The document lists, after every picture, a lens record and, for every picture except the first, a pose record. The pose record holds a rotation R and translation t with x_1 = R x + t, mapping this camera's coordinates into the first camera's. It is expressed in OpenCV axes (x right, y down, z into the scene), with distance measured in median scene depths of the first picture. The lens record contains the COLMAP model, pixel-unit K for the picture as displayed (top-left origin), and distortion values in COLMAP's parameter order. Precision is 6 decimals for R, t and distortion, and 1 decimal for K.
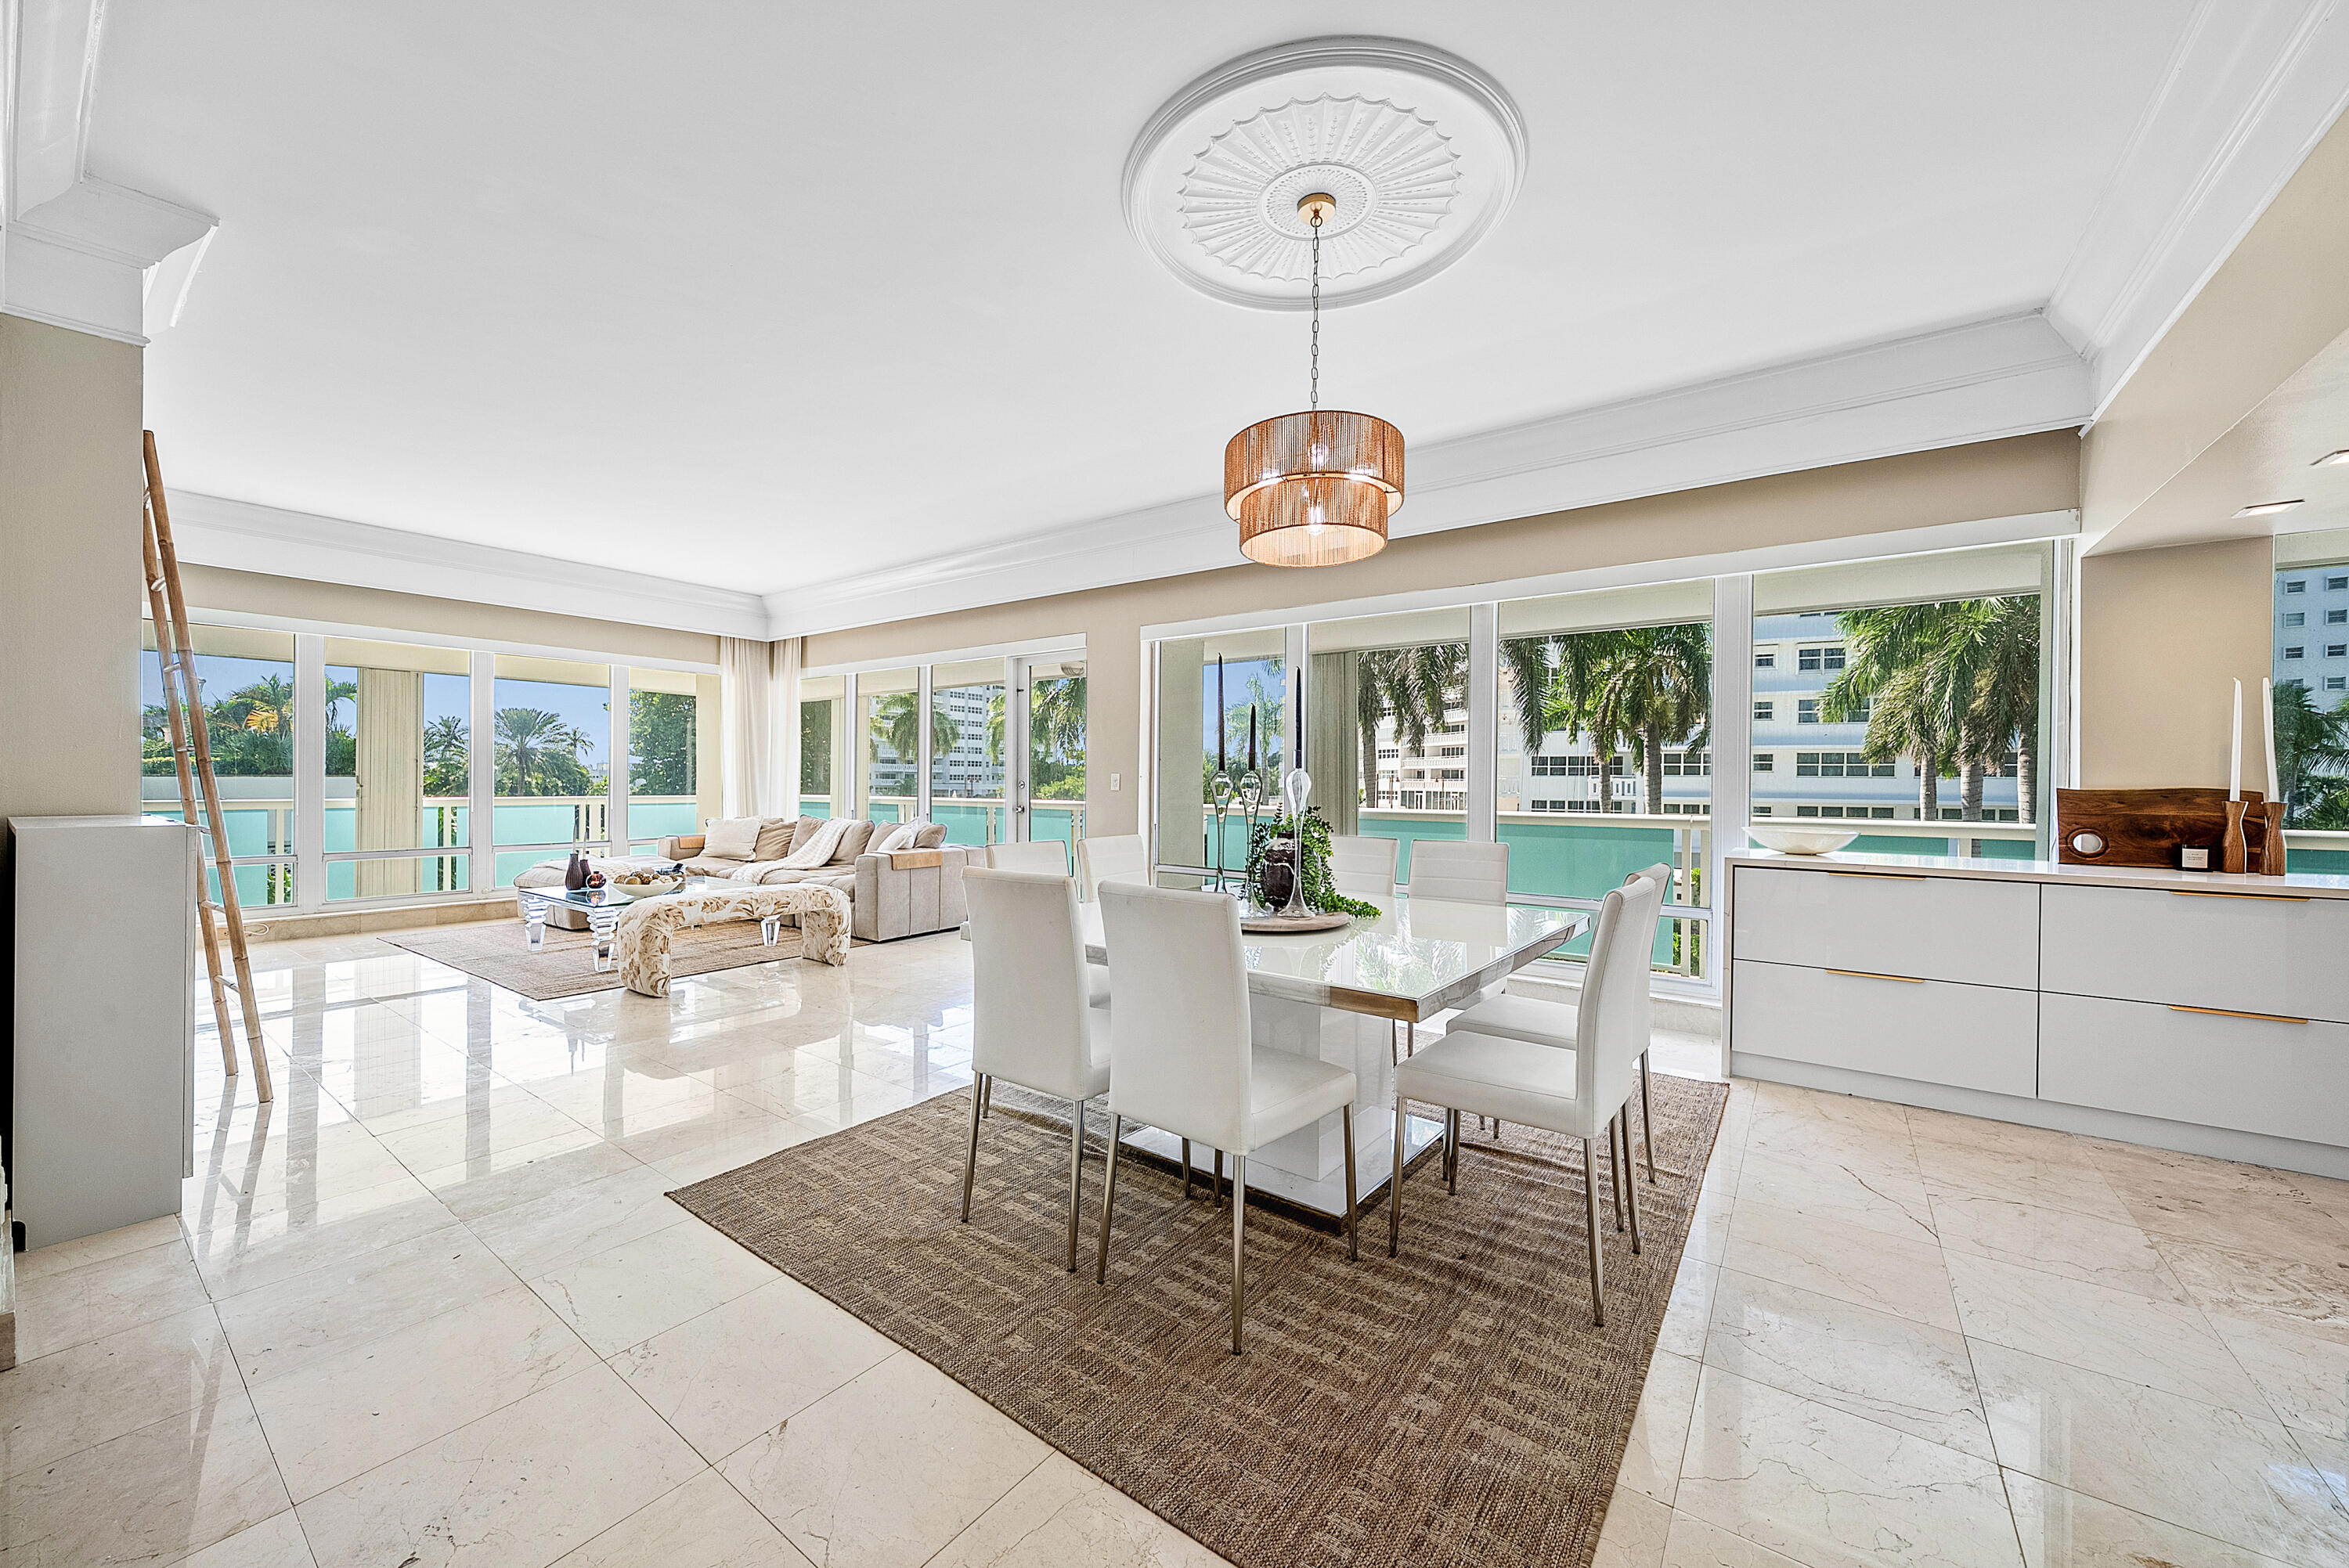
lens RADIAL K [[876.0, 0, 1168.5], [0, 876.0, 825.1], [0, 0, 1]] dist [-0.000521, 0.000038]
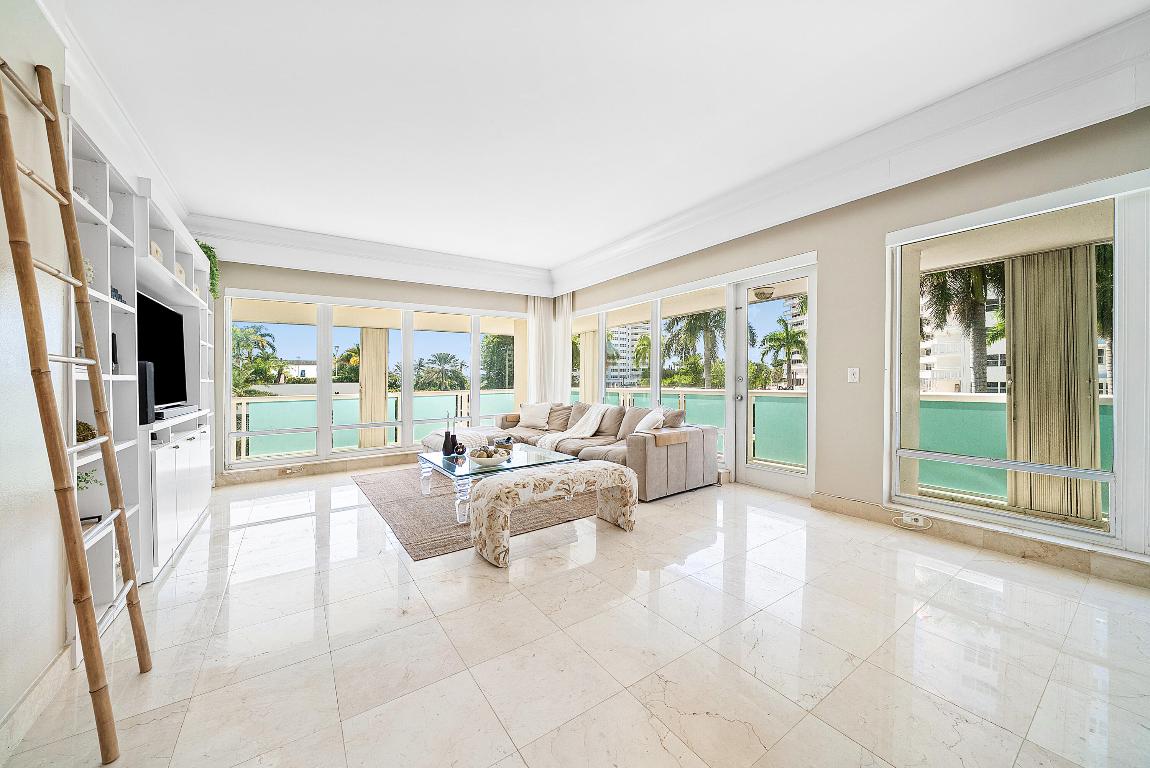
lens RADIAL K [[398.8, 0, 574.9], [0, 398.8, 382.1], [0, 0, 1]] dist [-0.002497, -0.000141]
pose [[0.948582, -0.019768, -0.315914, -0.193893], [0.007013, 0.999116, -0.041461, -0.016882], [0.316455, 0.037114, 0.947881, 0.319058]]
